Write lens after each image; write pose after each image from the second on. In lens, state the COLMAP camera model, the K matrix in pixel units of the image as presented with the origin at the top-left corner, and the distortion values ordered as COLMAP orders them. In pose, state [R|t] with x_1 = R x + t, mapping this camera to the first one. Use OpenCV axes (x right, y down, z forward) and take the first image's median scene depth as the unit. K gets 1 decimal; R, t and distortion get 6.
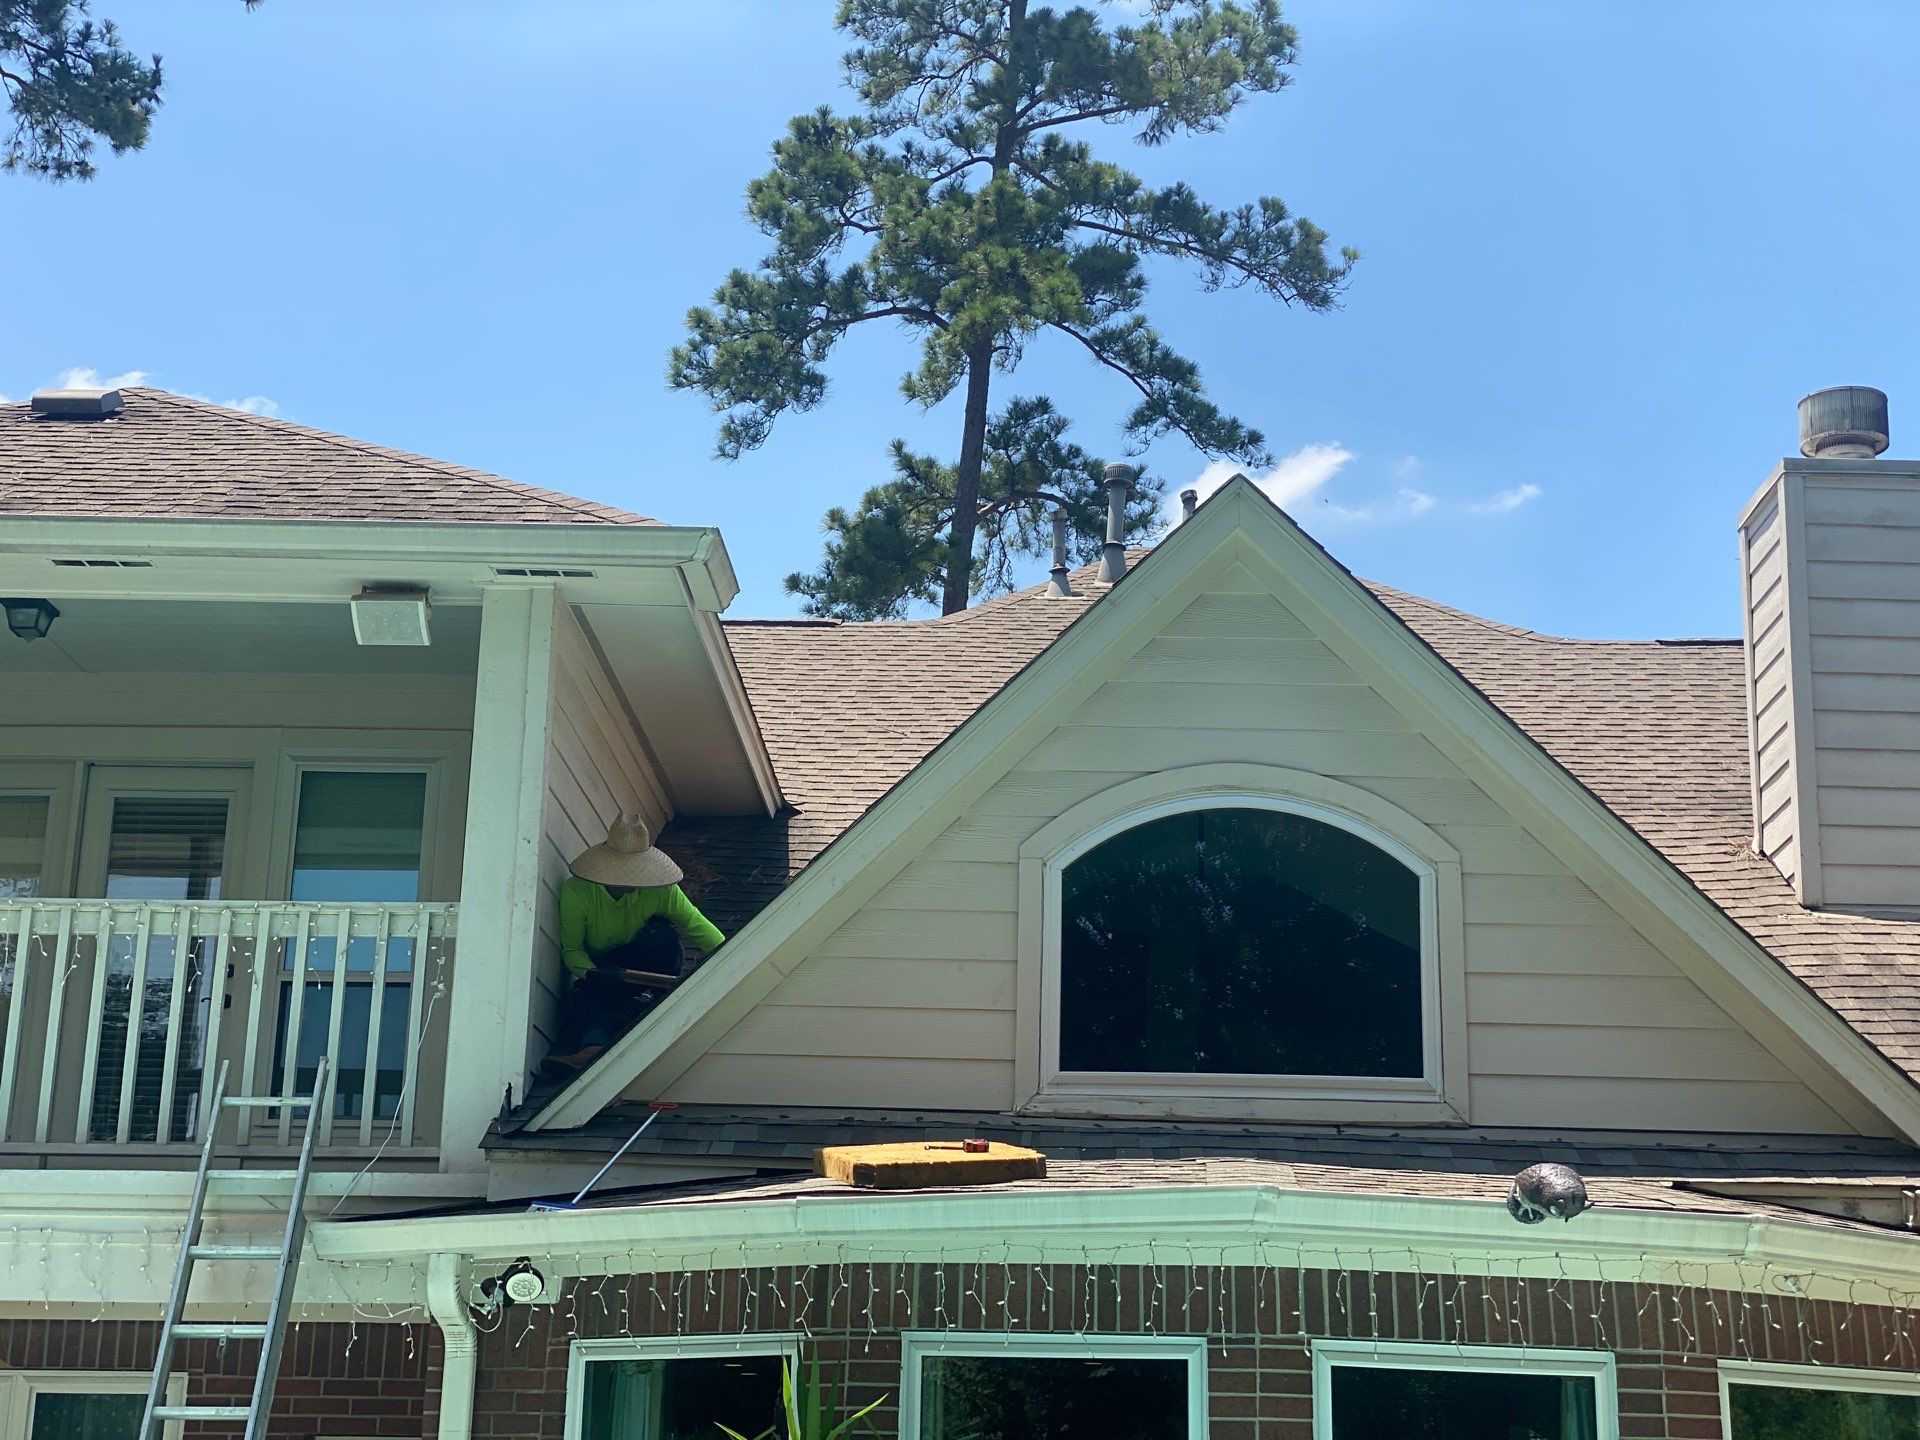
lens RADIAL K [[2896.1, 0, 959.2], [0, 2896.1, 687.0], [0, 0, 1]] dist [0.101970, 0.000000]
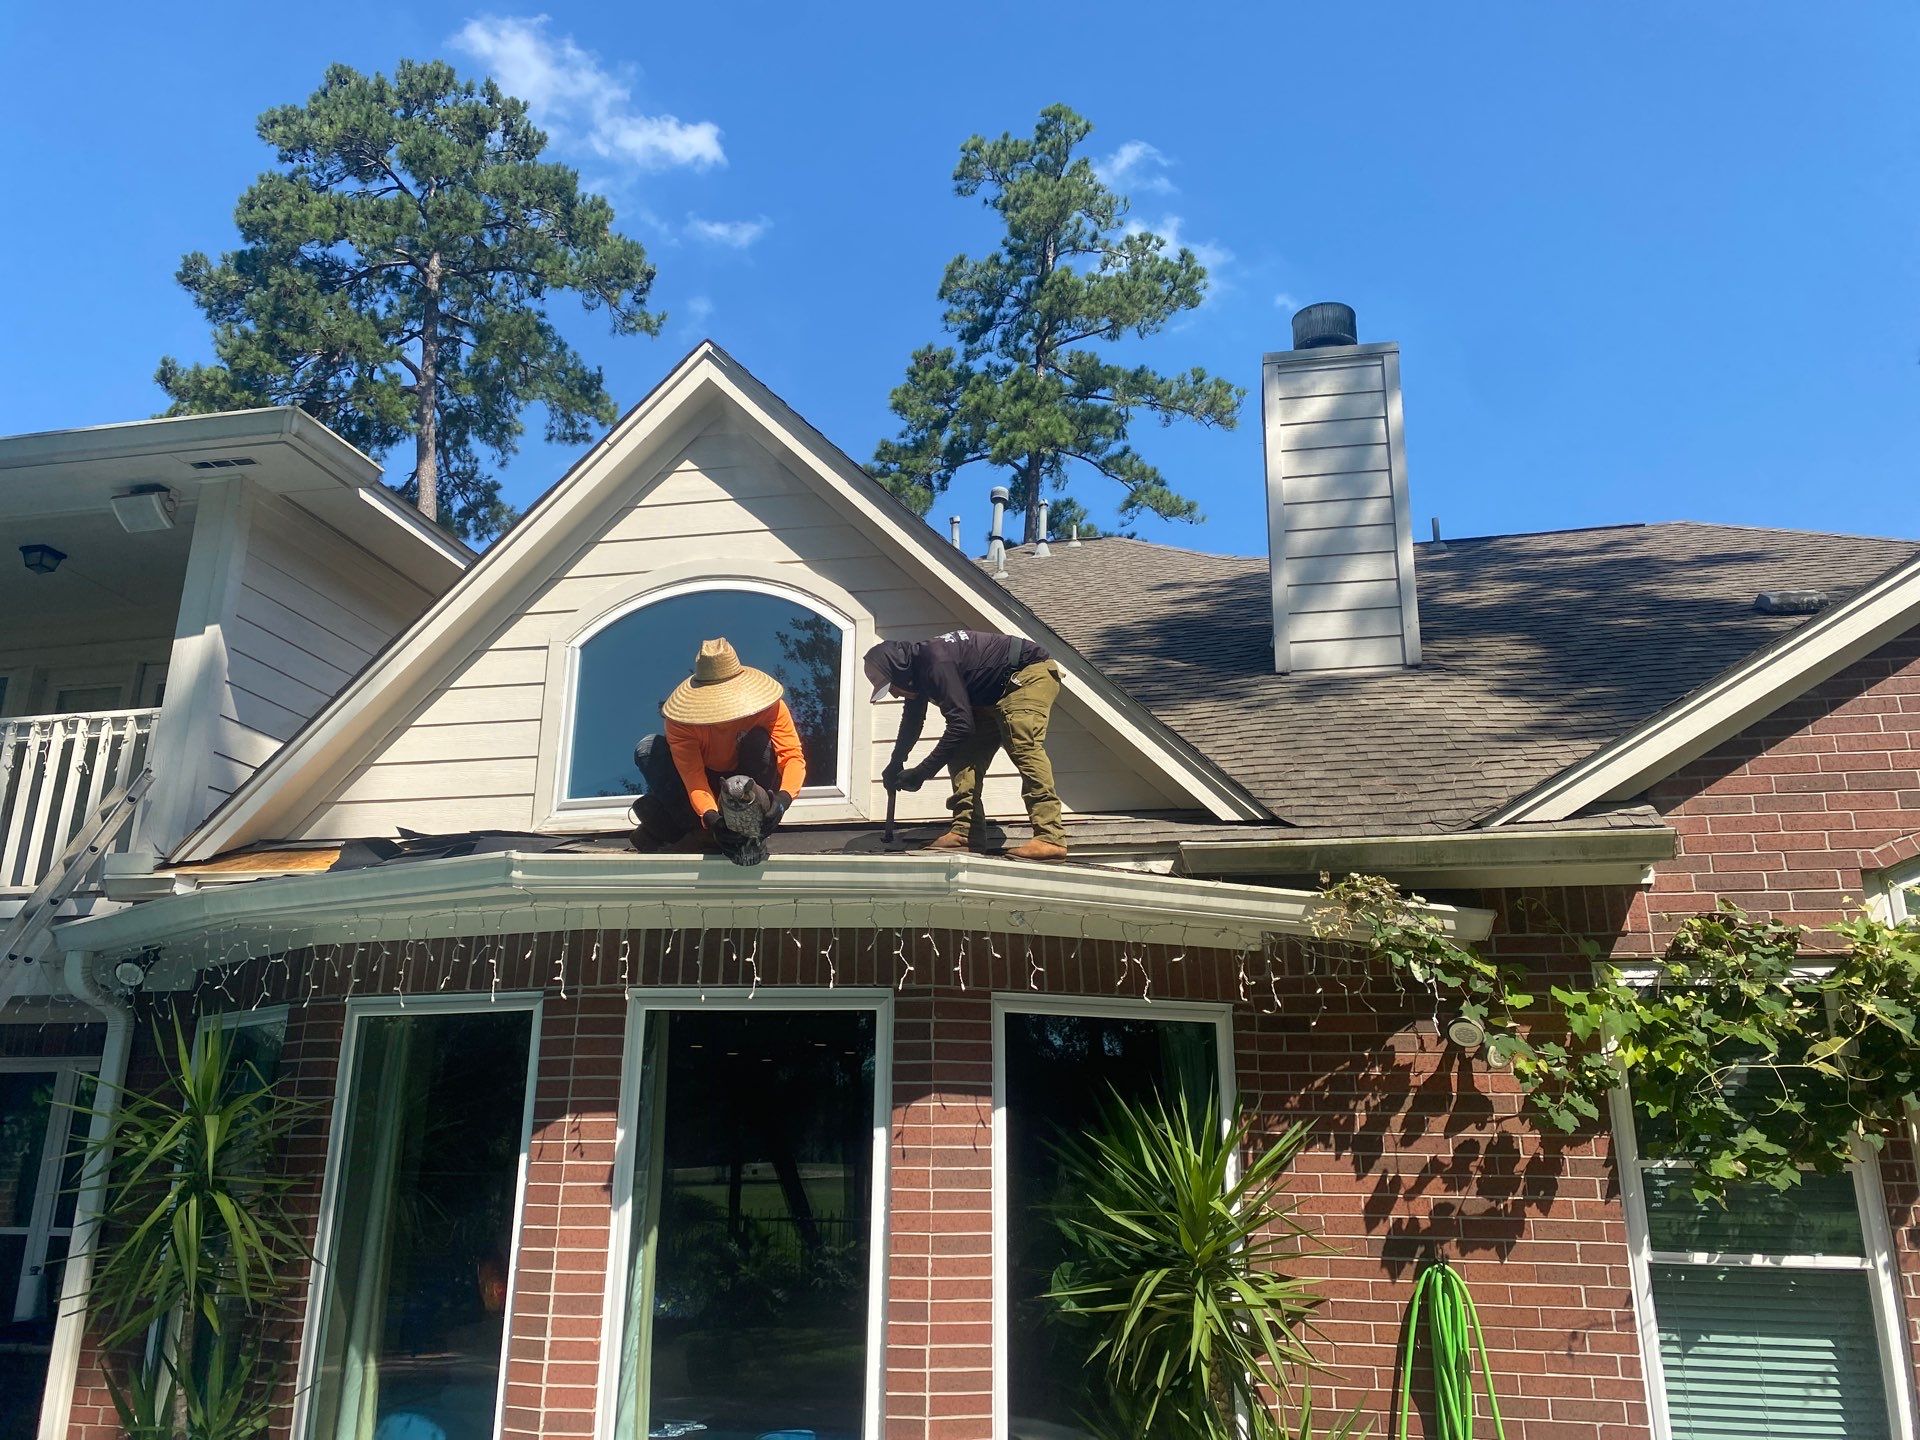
lens RADIAL K [[1465.7, 0, 963.8], [0, 1465.7, 704.4], [0, 0, 1]] dist [0.034047, -0.042894]
pose [[0.982420, -0.069032, -0.173451, 0.276974], [0.065794, 0.997536, -0.024352, 0.100950], [0.174705, 0.012512, 0.984541, 0.332533]]
